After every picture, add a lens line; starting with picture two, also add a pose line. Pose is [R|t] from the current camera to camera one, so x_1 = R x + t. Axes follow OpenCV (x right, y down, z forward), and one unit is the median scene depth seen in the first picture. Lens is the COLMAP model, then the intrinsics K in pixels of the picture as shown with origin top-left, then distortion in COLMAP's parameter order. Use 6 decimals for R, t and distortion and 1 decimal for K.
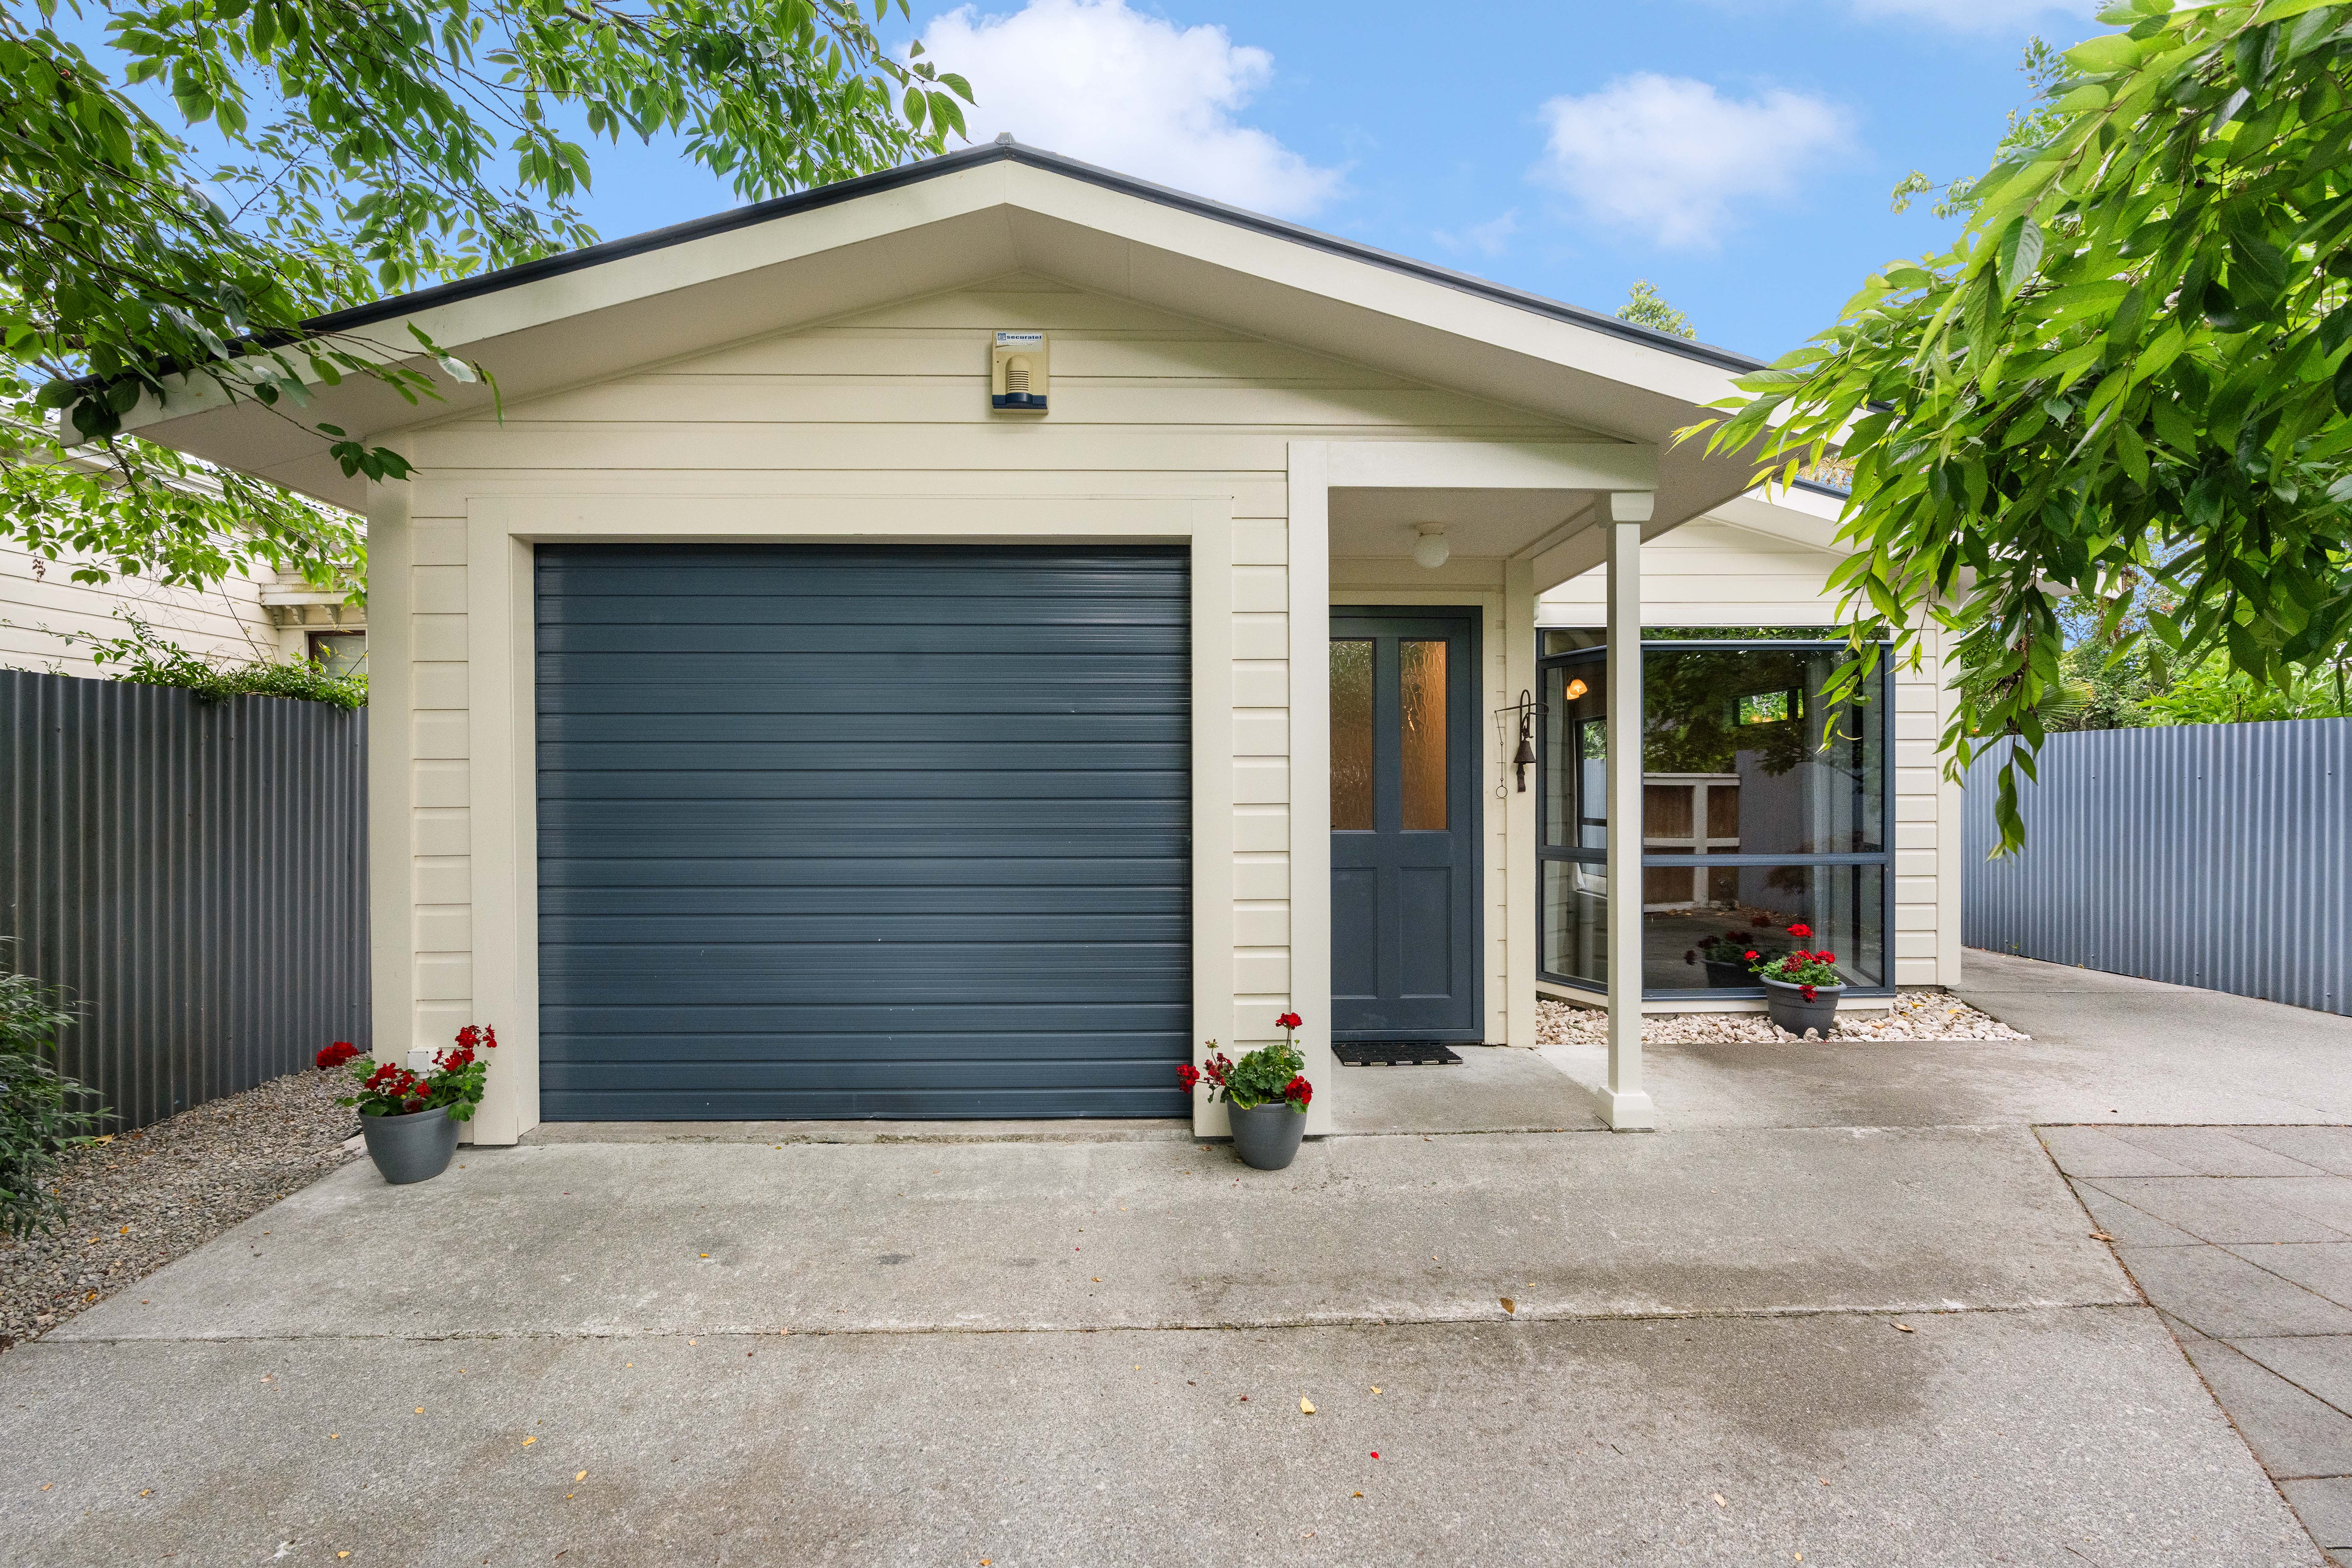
lens RADIAL K [[1037.2, 0, 1152.6], [0, 1037.2, 786.9], [0, 0, 1]] dist [-0.002801, 0.001446]
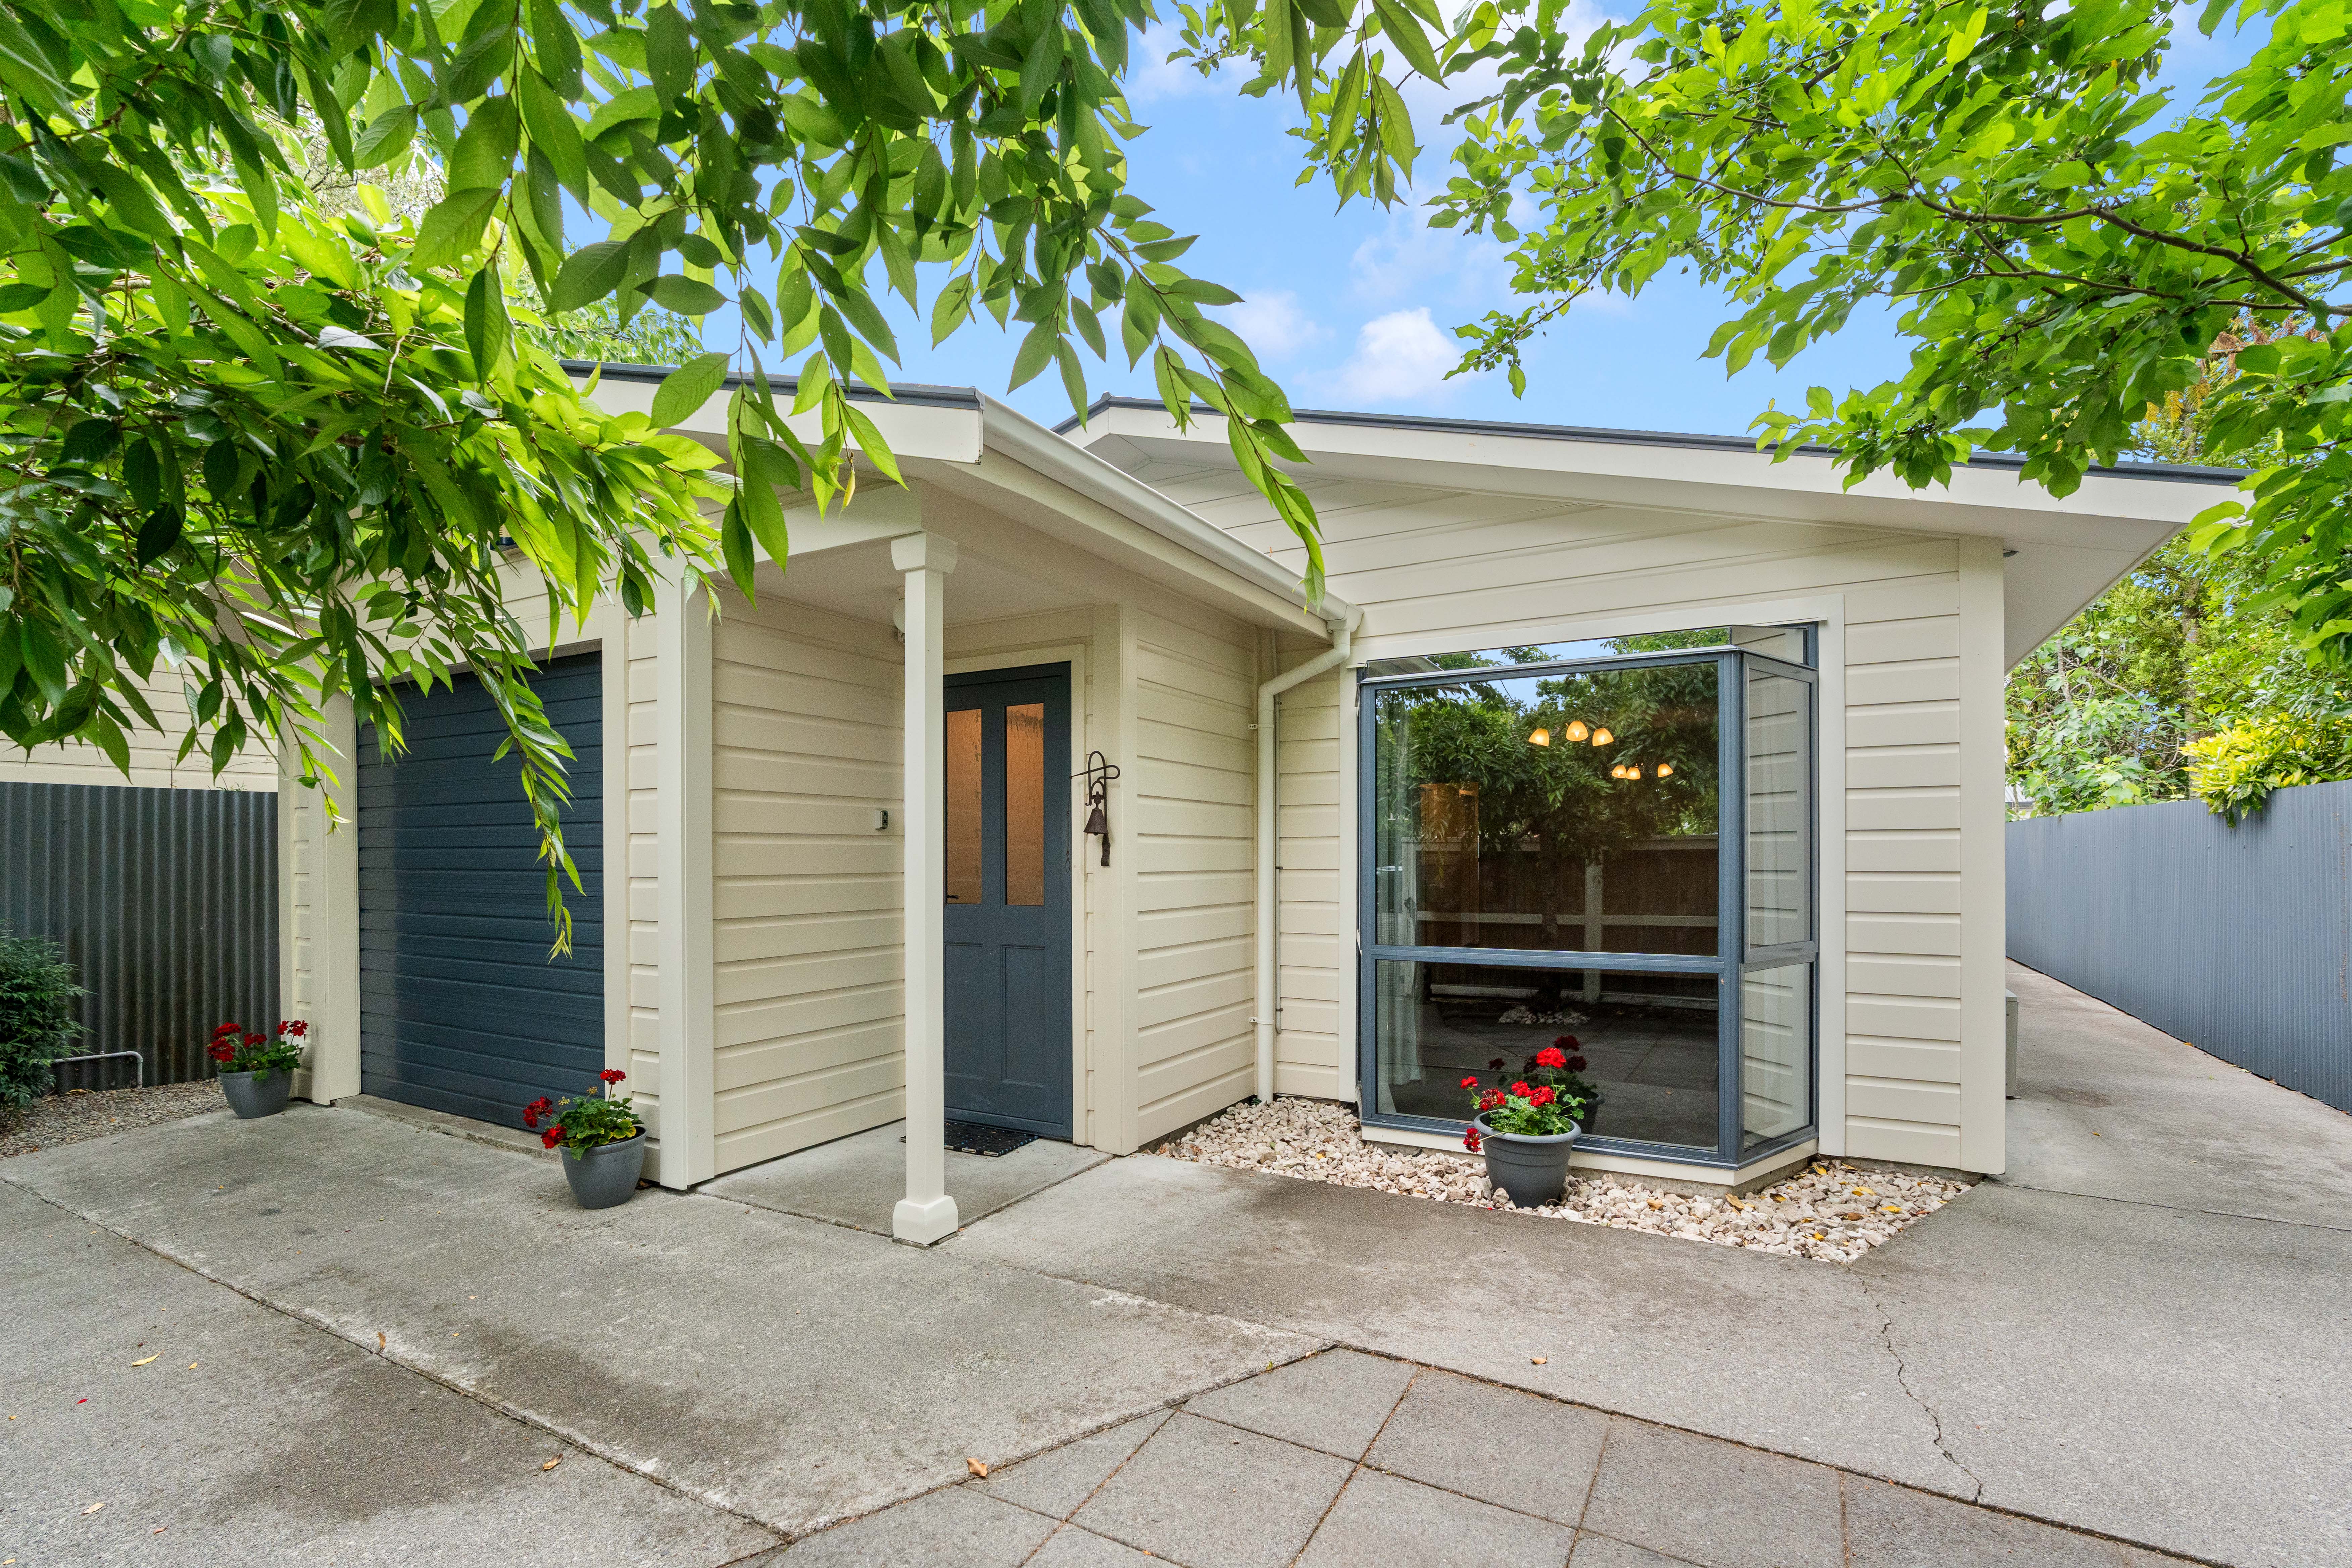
lens RADIAL K [[1037.2, 0, 1138.6], [0, 1037.2, 853.6], [0, 0, 1]] dist [-0.002801, 0.001446]
pose [[0.858394, -0.001630, -0.512988, 1.282795], [0.002225, 0.999997, 0.000545, -0.008967], [0.512986, -0.001610, 0.858395, 0.382819]]
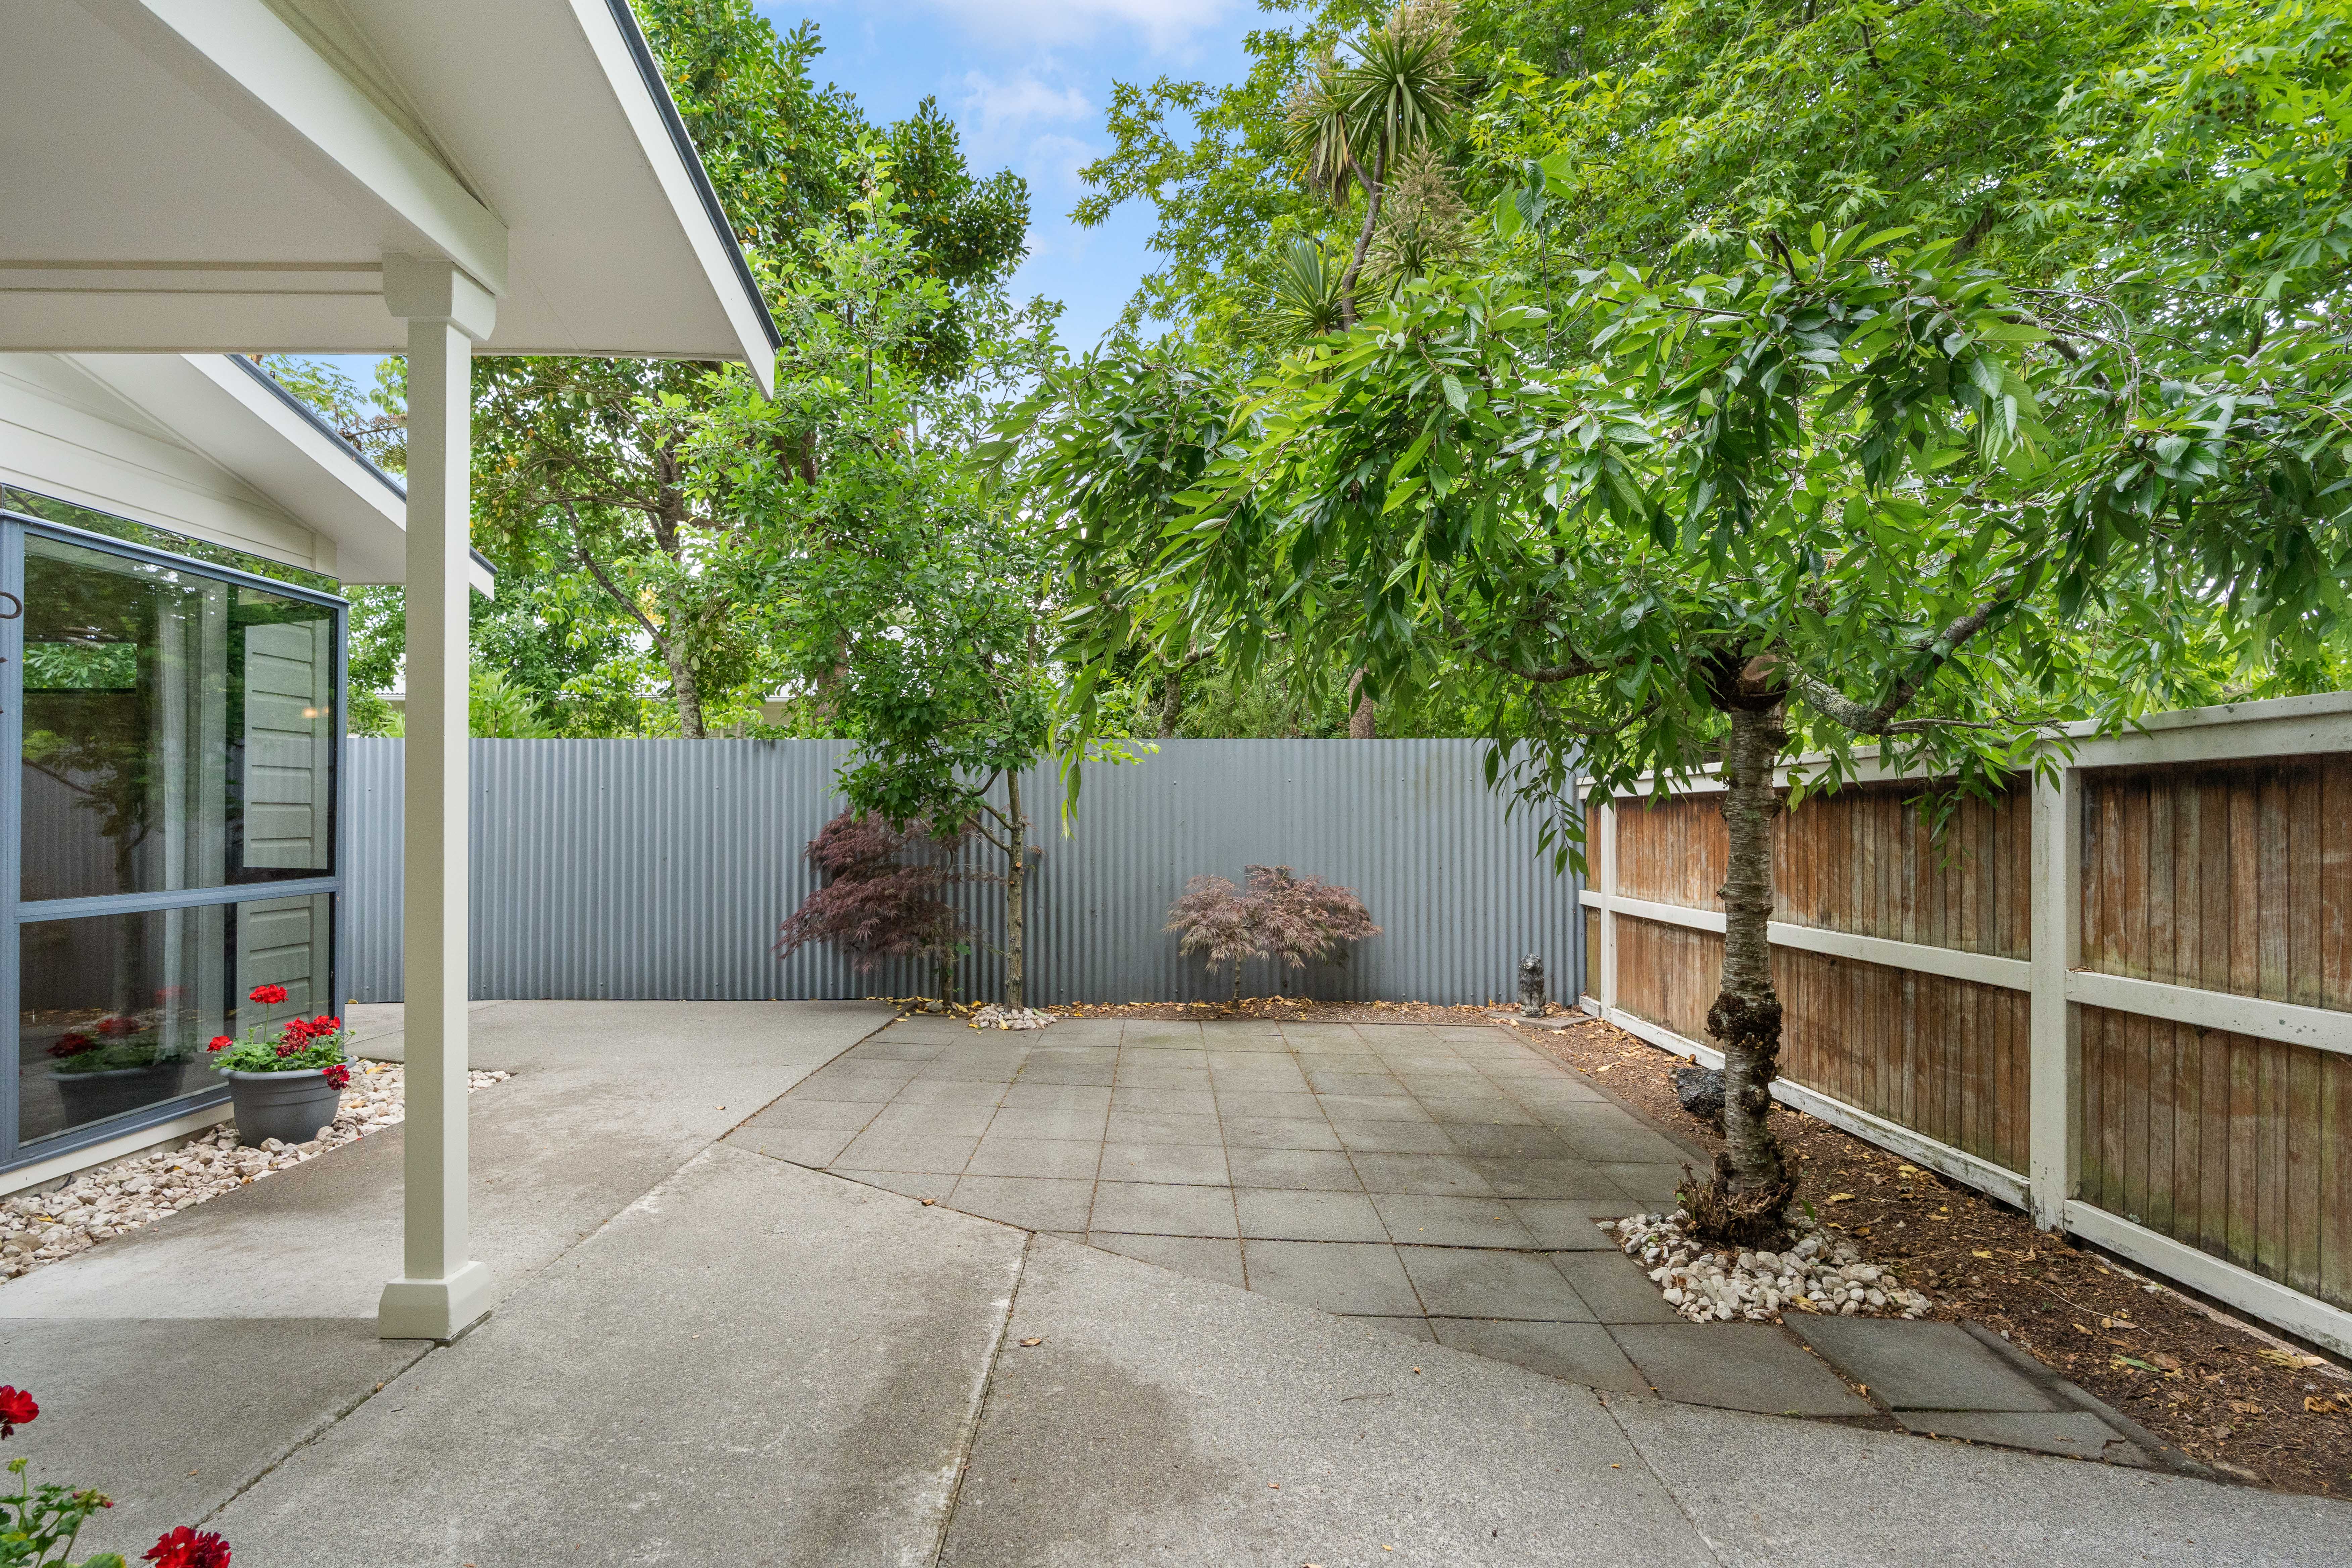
lens RADIAL K [[1182.0, 0, 1184.8], [0, 1182.0, 805.9], [0, 0, 1]] dist [-0.000087, -0.000120]
pose [[-0.009331, 0.011301, 0.999893, -0.272568], [0.000330, 0.999936, -0.011299, 0.040217], [-0.999956, 0.000225, -0.009334, 0.686590]]
